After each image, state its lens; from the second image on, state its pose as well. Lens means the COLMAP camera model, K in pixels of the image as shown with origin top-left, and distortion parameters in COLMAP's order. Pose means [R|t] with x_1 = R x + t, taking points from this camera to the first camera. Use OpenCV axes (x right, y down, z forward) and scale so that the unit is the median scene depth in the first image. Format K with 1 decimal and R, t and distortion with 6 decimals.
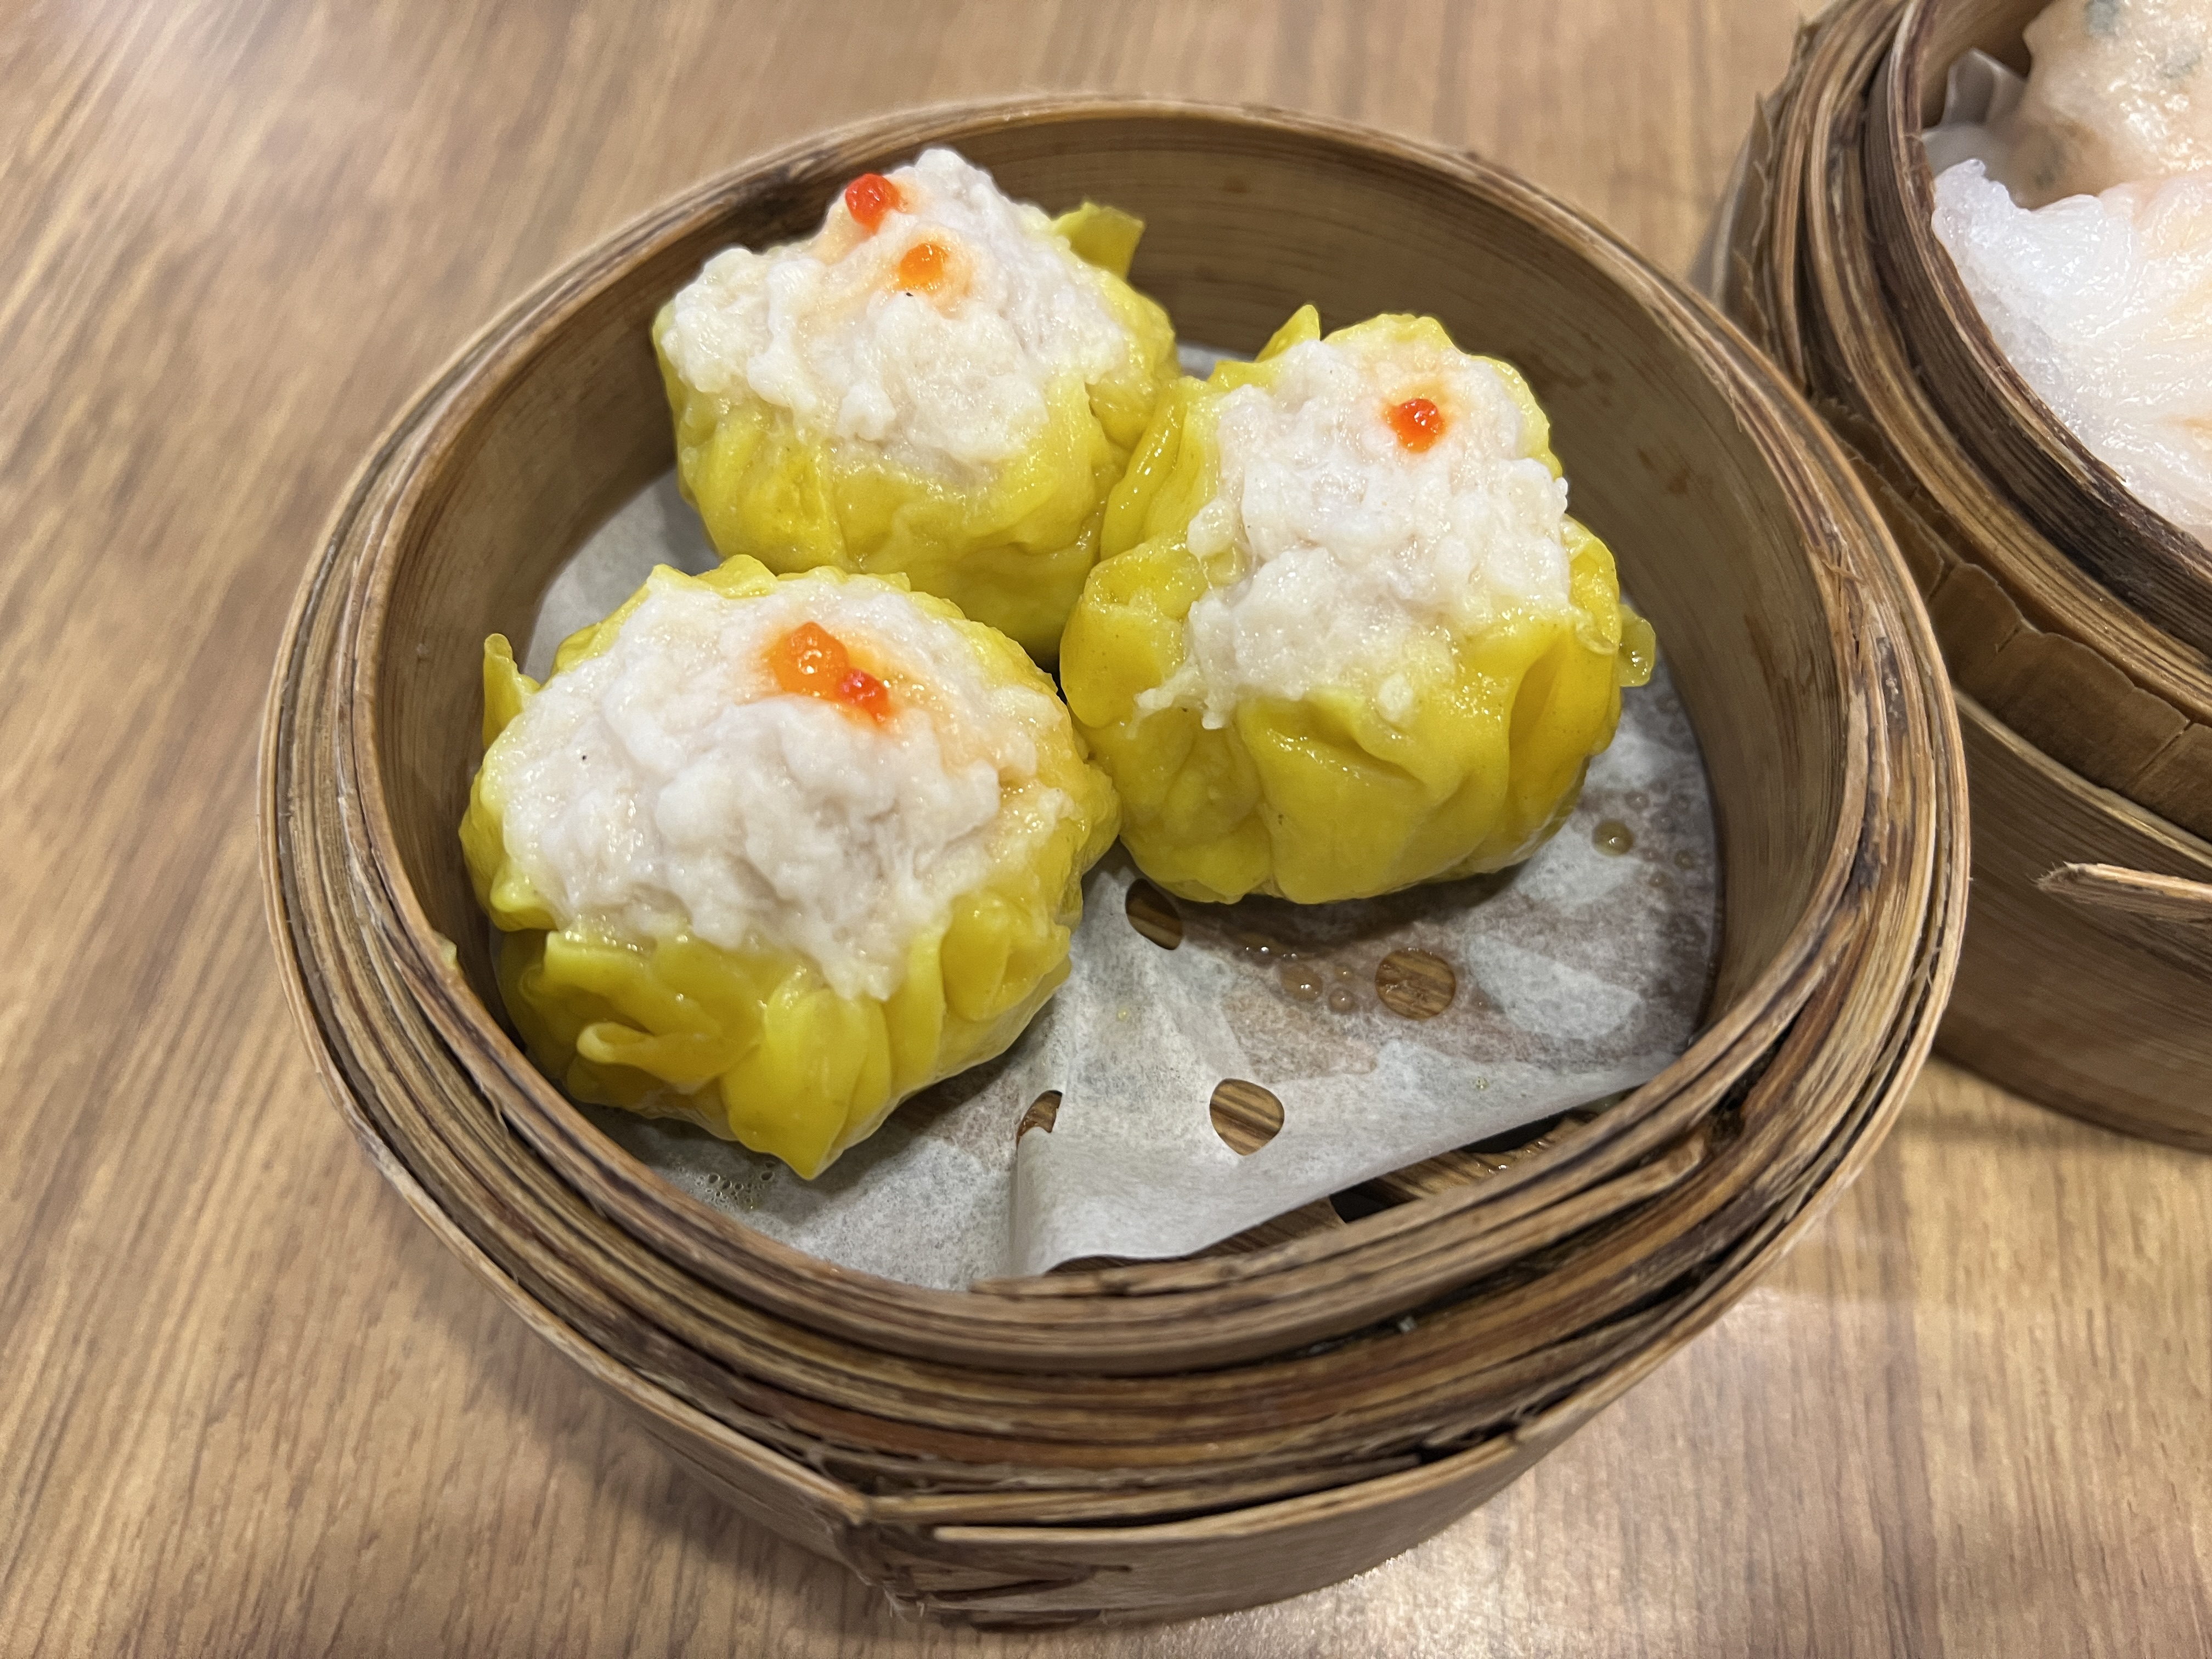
lens RADIAL K [[1727.4, 0, 1106.0], [0, 1727.4, 829.5], [0, 0, 1]] dist [0.052422, -0.129180]
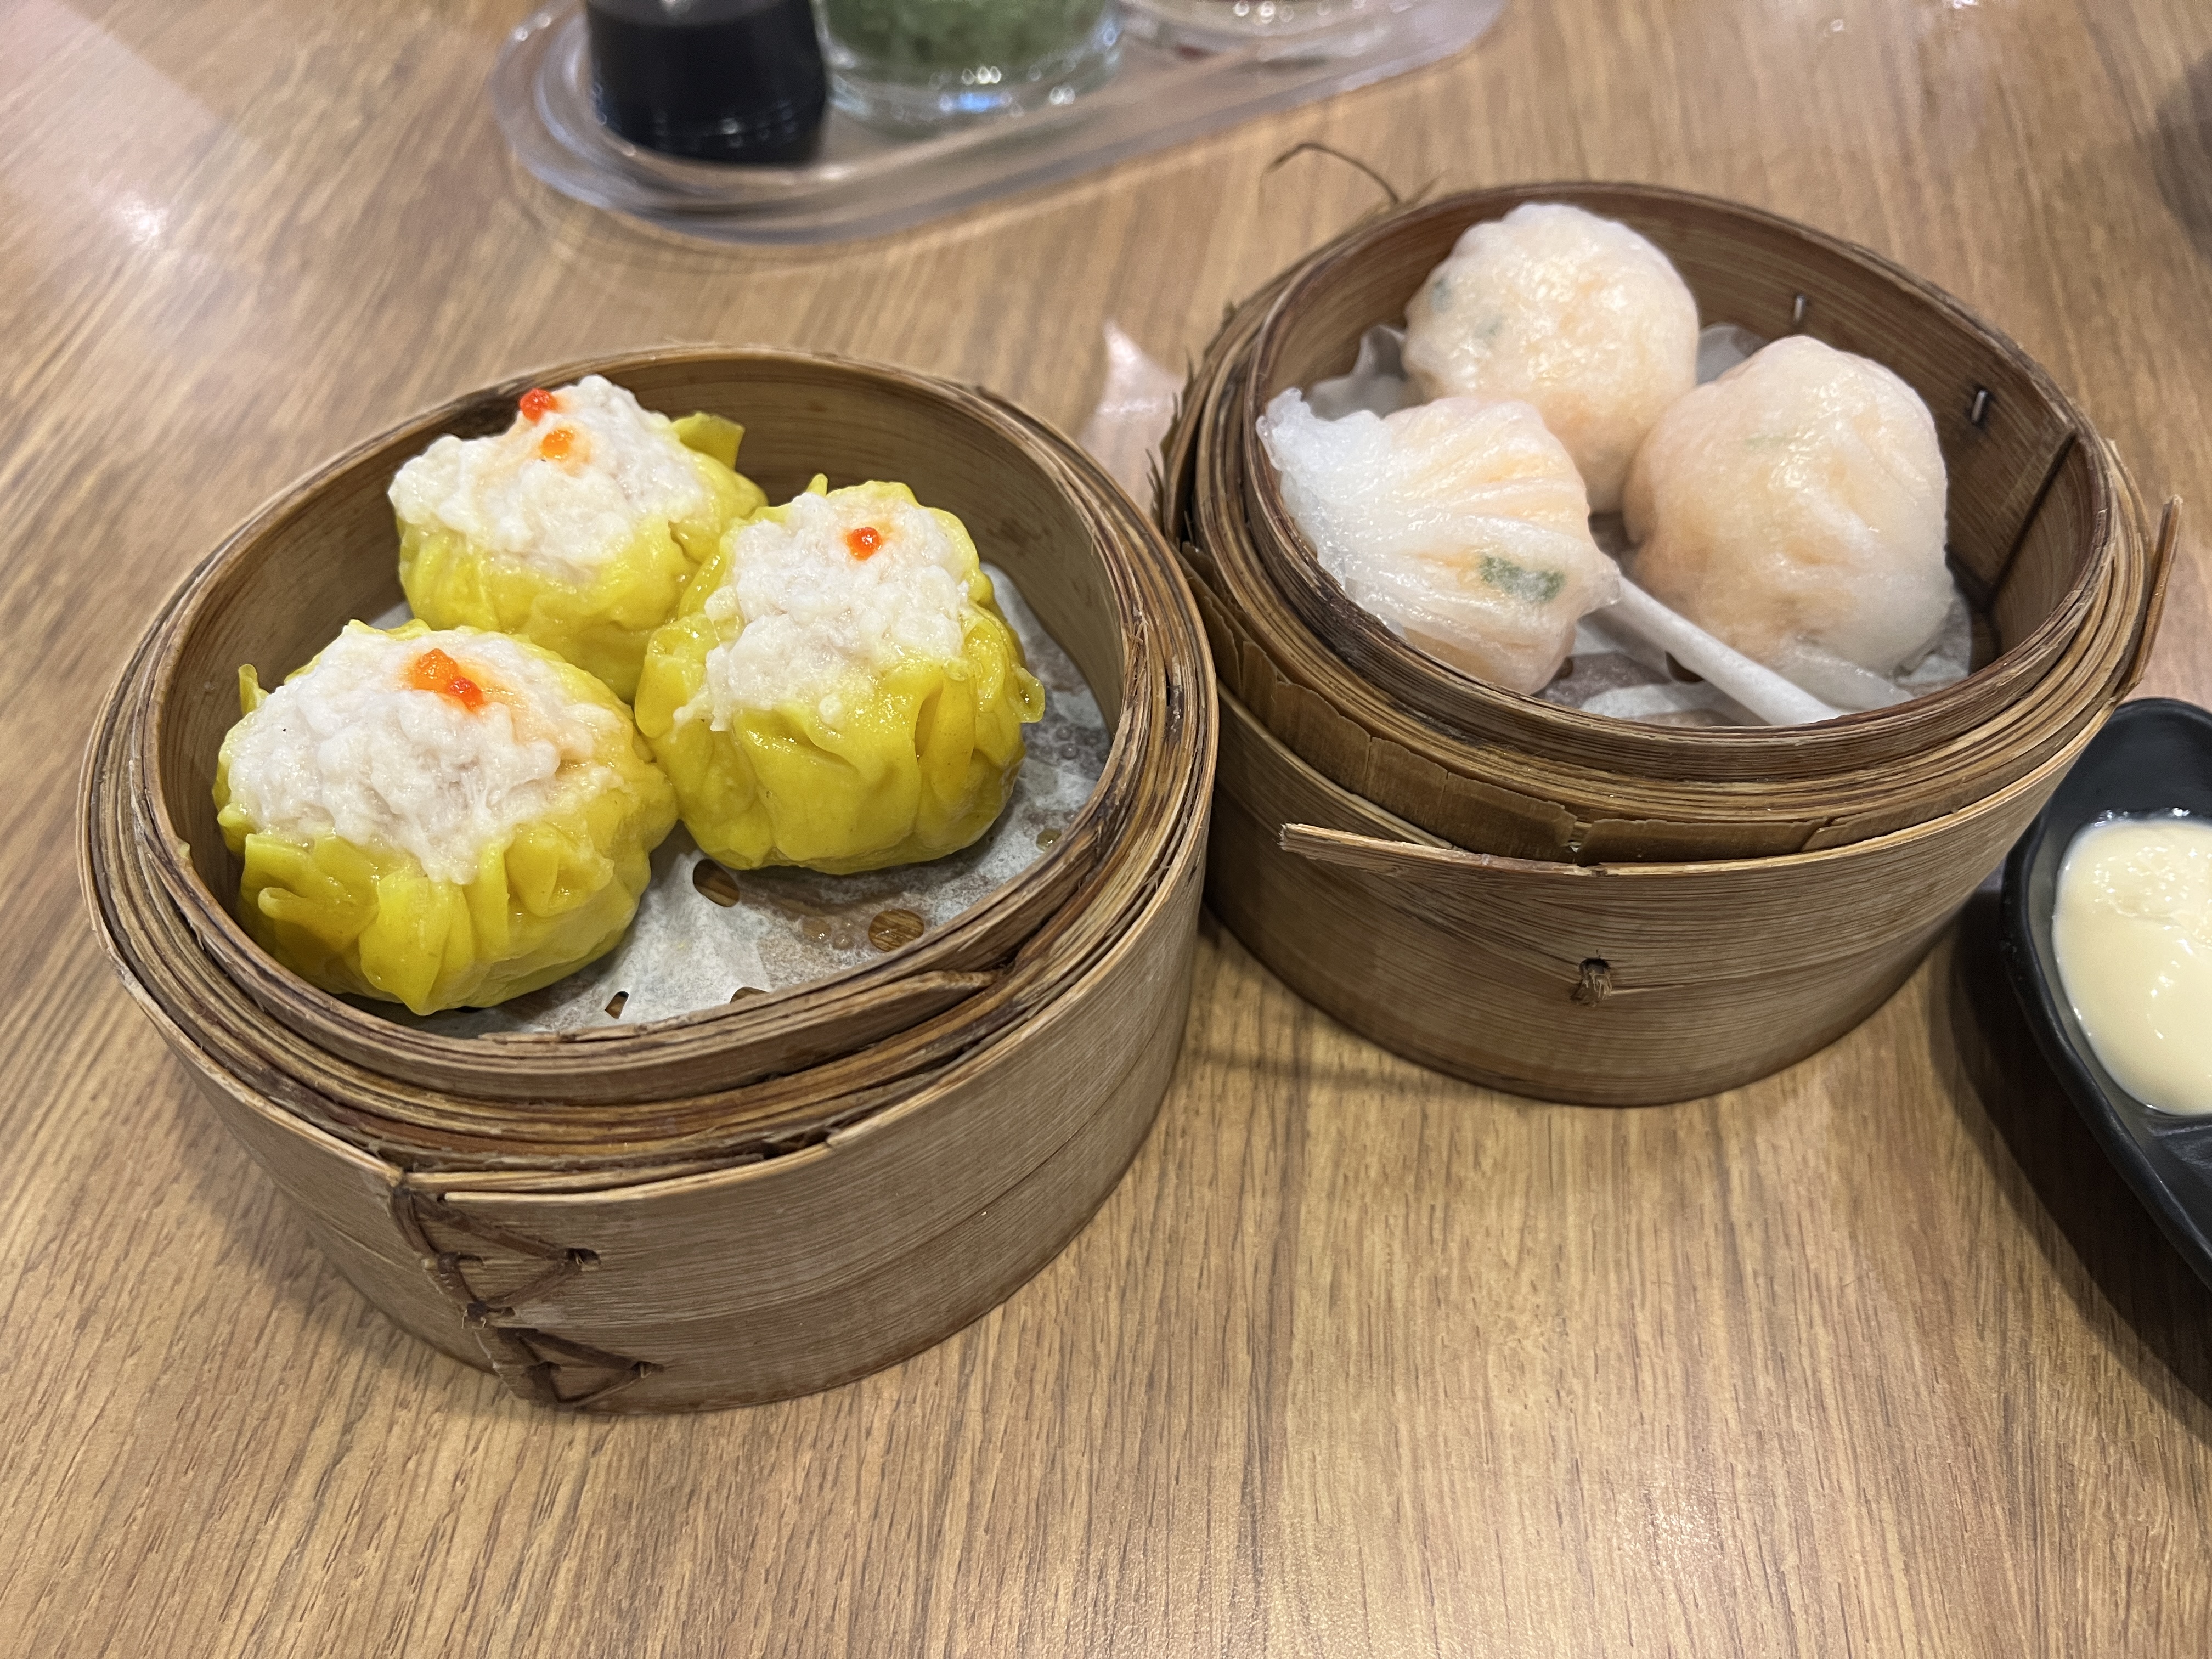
lens RADIAL K [[1723.6, 0, 1106.0], [0, 1723.6, 829.5], [0, 0, 1]] dist [0.022373, -0.065870]
pose [[0.999949, 0.008493, 0.005487, 0.359954], [-0.007538, 0.987844, -0.155268, 0.235536], [-0.006739, 0.155219, 0.987857, -0.439366]]
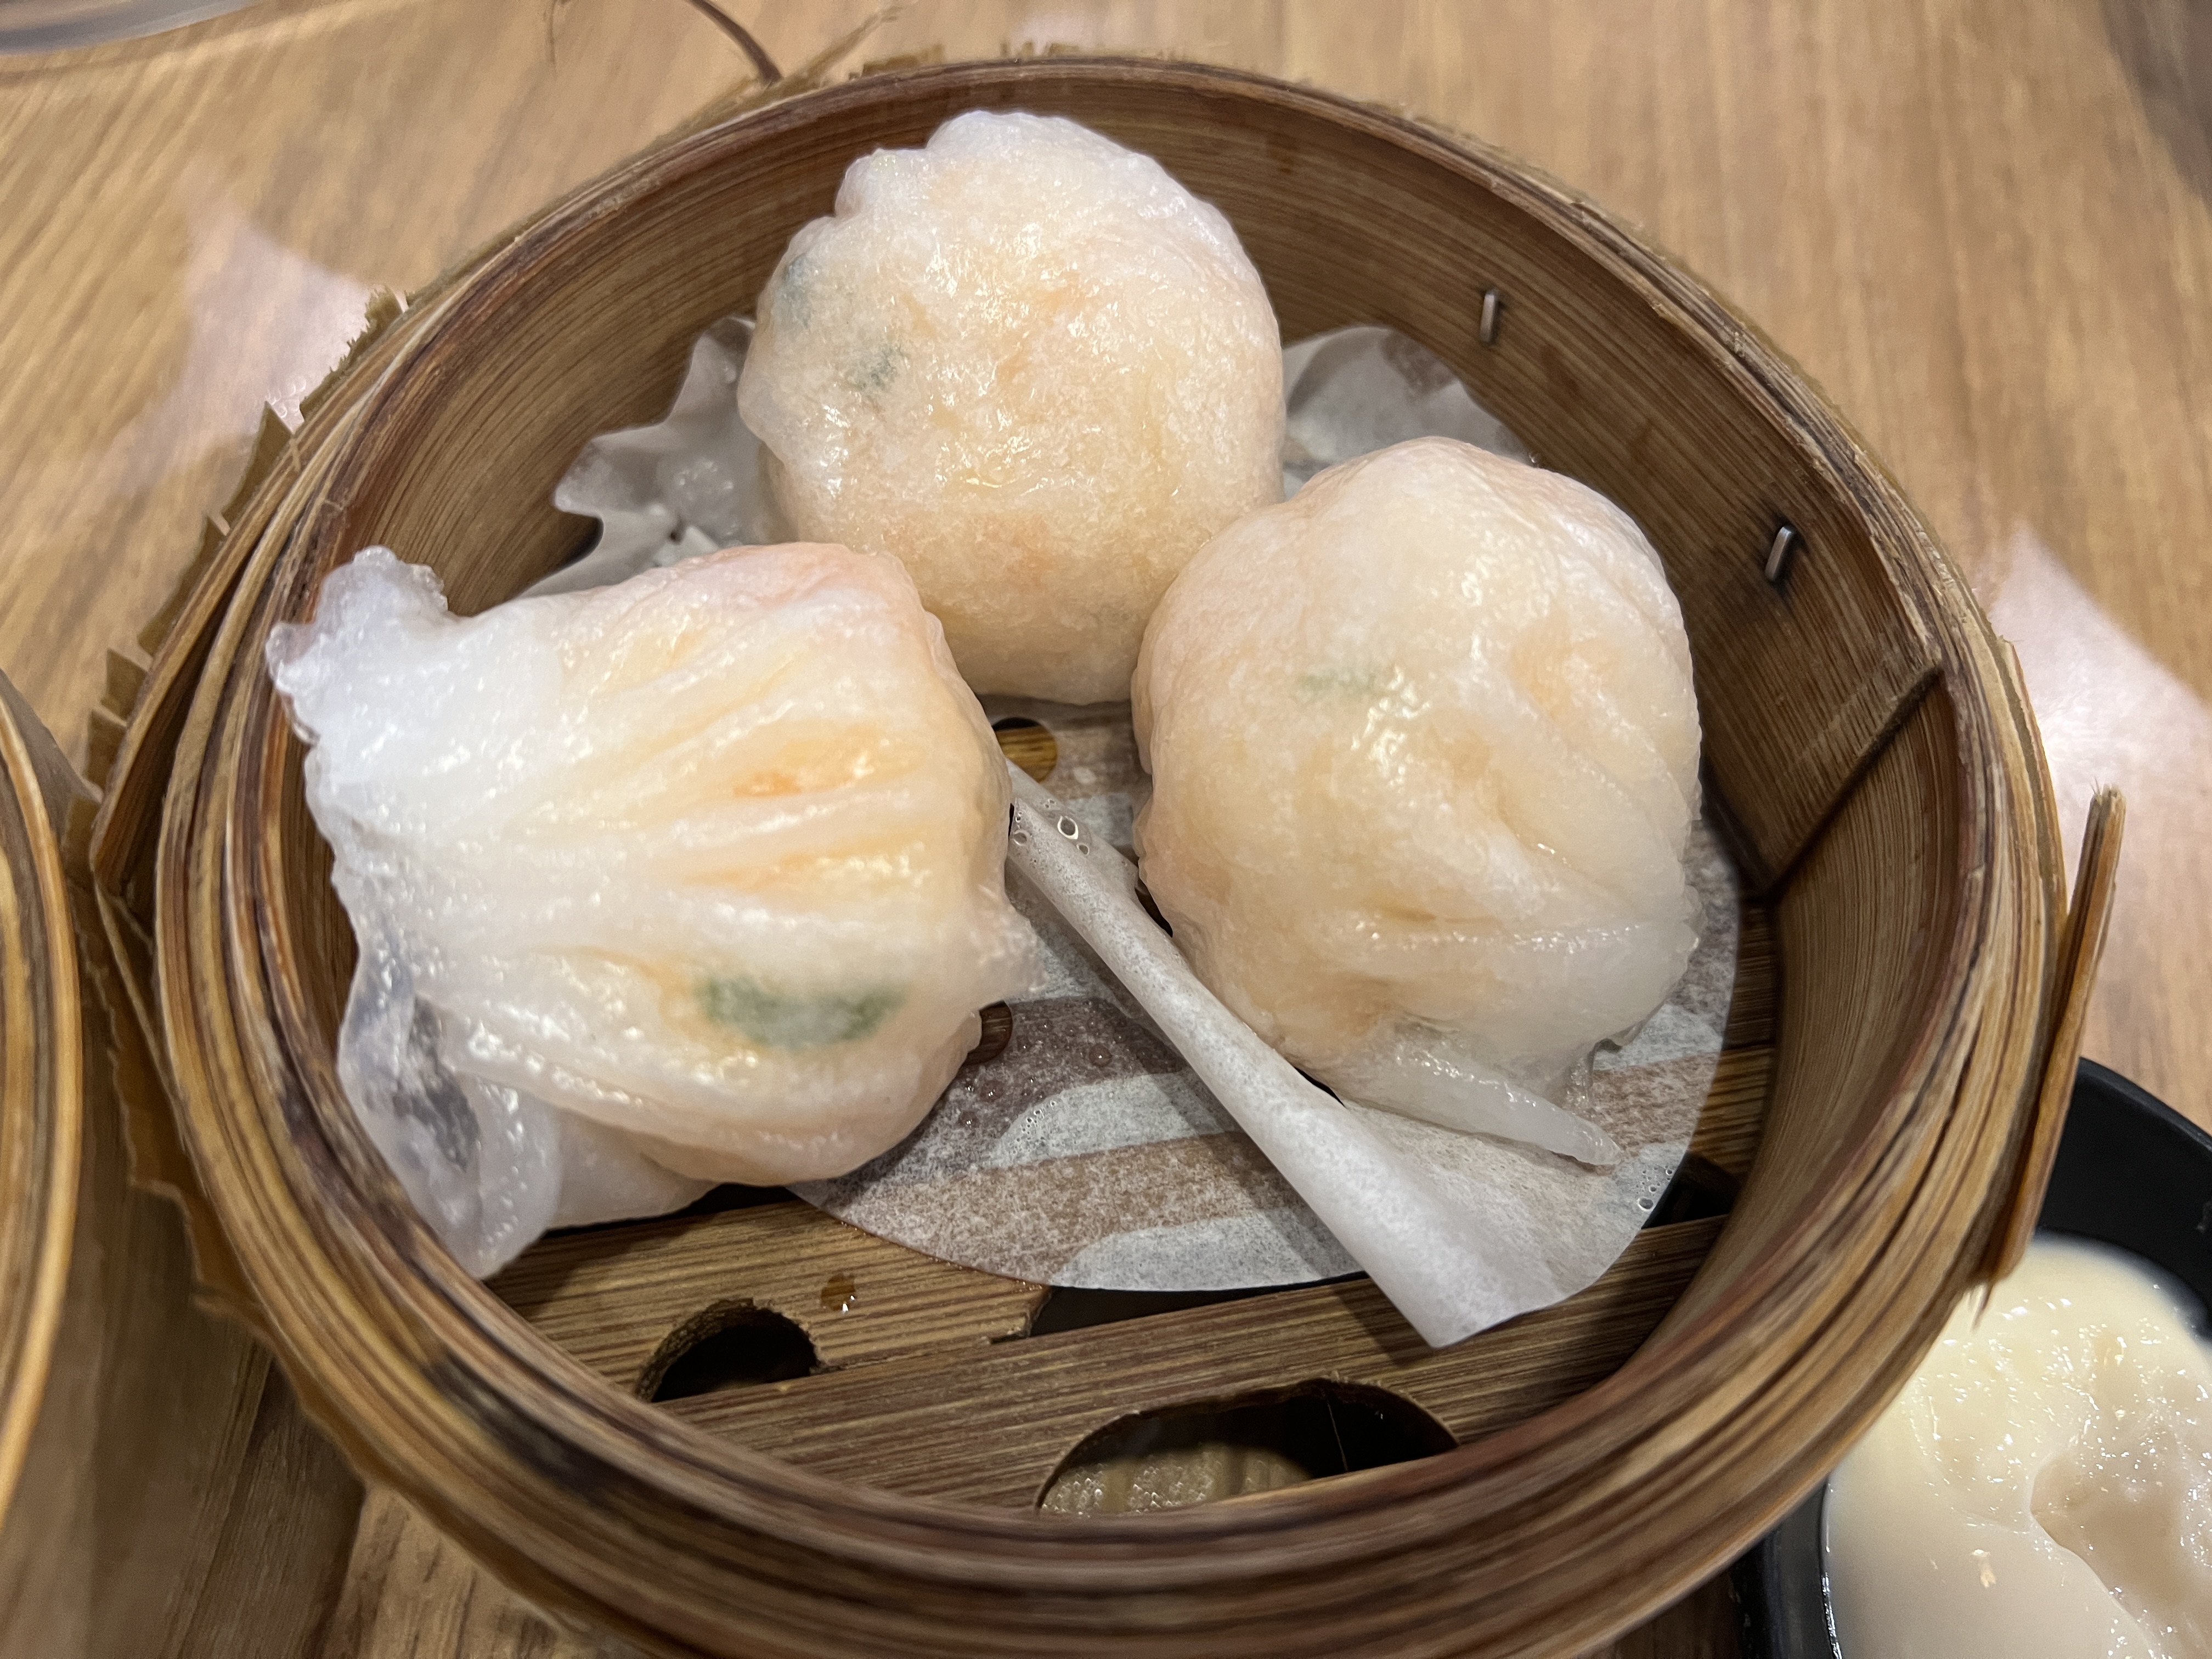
lens RADIAL K [[1723.6, 0, 1106.0], [0, 1723.6, 829.5], [0, 0, 1]] dist [0.022373, -0.065870]
pose [[0.996735, 0.014154, 0.079492, 0.813581], [-0.014159, 0.999900, -0.000507, -0.309832], [-0.079491, -0.000620, 0.996835, 0.304757]]
